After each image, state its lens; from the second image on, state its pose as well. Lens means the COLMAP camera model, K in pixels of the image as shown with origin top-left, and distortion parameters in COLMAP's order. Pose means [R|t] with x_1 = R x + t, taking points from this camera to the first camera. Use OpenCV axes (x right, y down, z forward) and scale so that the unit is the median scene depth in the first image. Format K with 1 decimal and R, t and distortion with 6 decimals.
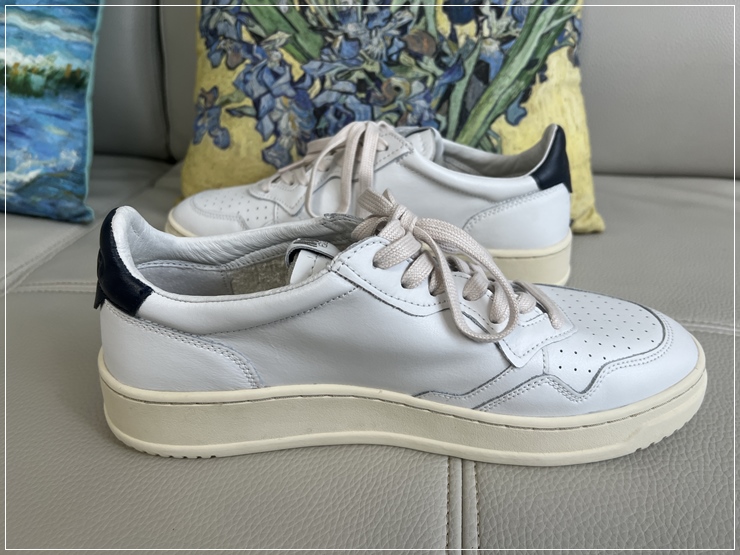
lens RADIAL K [[582.7, 0, 370.0], [0, 582.7, 277.5], [0, 0, 1]] dist [-0.003242, -0.028529]
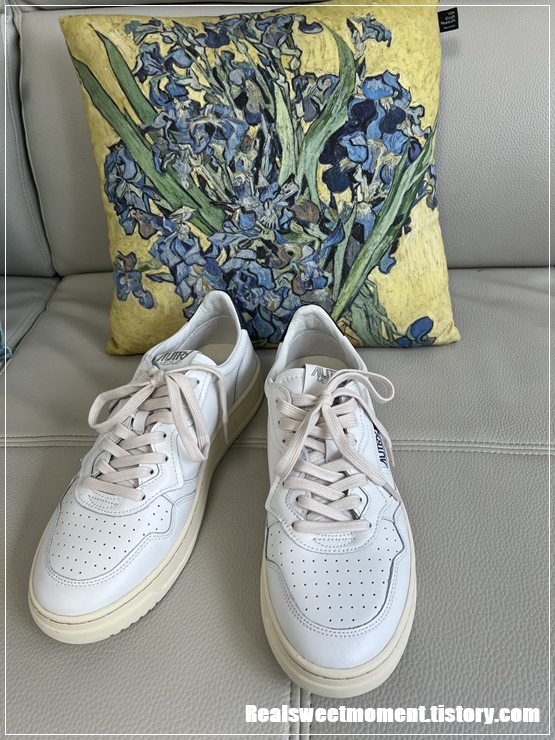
lens RADIAL K [[583.9, 0, 278.5], [0, 583.9, 392.1], [0, 0, 1]] dist [0.004101, -0.053177]
pose [[0.992199, -0.109465, 0.059657, -0.081151], [0.092026, 0.965937, 0.241861, -0.336530], [-0.084101, -0.234485, 0.968475, -0.241052]]
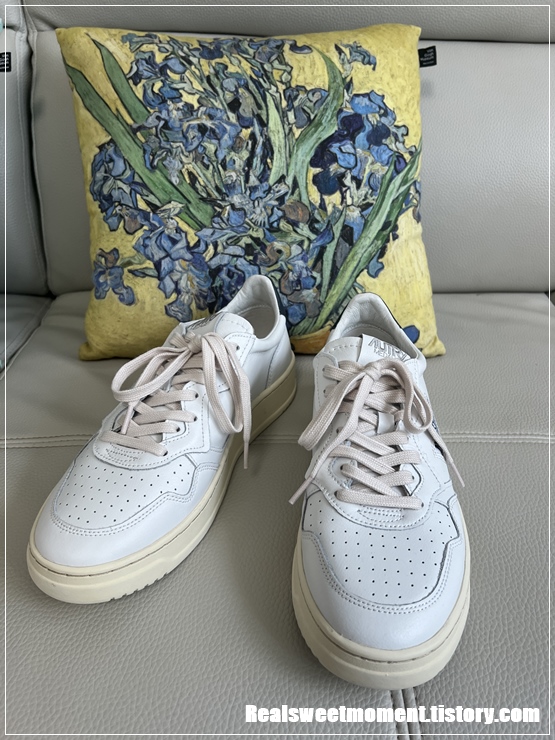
lens RADIAL K [[582.7, 0, 264.6], [0, 582.7, 381.9], [0, 0, 1]] dist [-0.003242, -0.028529]
pose [[0.988078, -0.068338, 0.137958, -0.163820], [0.058609, 0.995579, 0.073397, -0.145095], [-0.142364, -0.064436, 0.987715, -0.190886]]
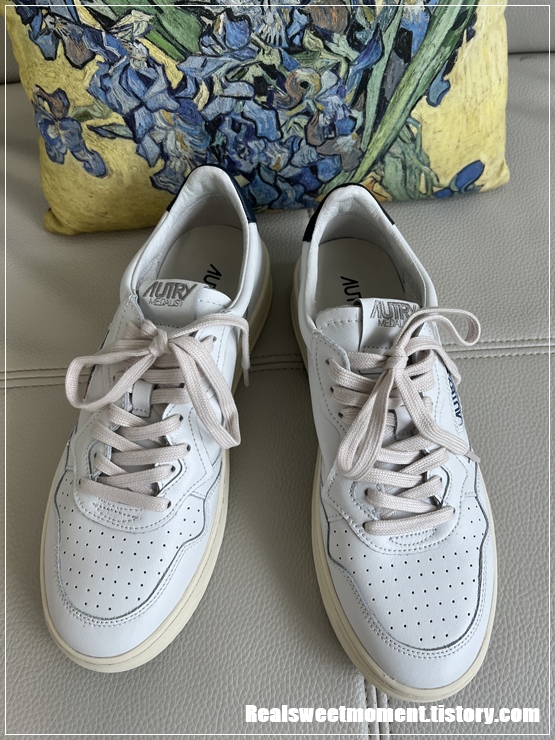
lens RADIAL K [[579.1, 0, 276.0], [0, 579.1, 394.4], [0, 0, 1]] dist [-0.002973, -0.033634]
pose [[0.970739, -0.222132, 0.091236, -0.159164], [0.114373, 0.761747, 0.637700, -0.506302], [-0.211152, -0.608605, 0.764863, 0.125554]]
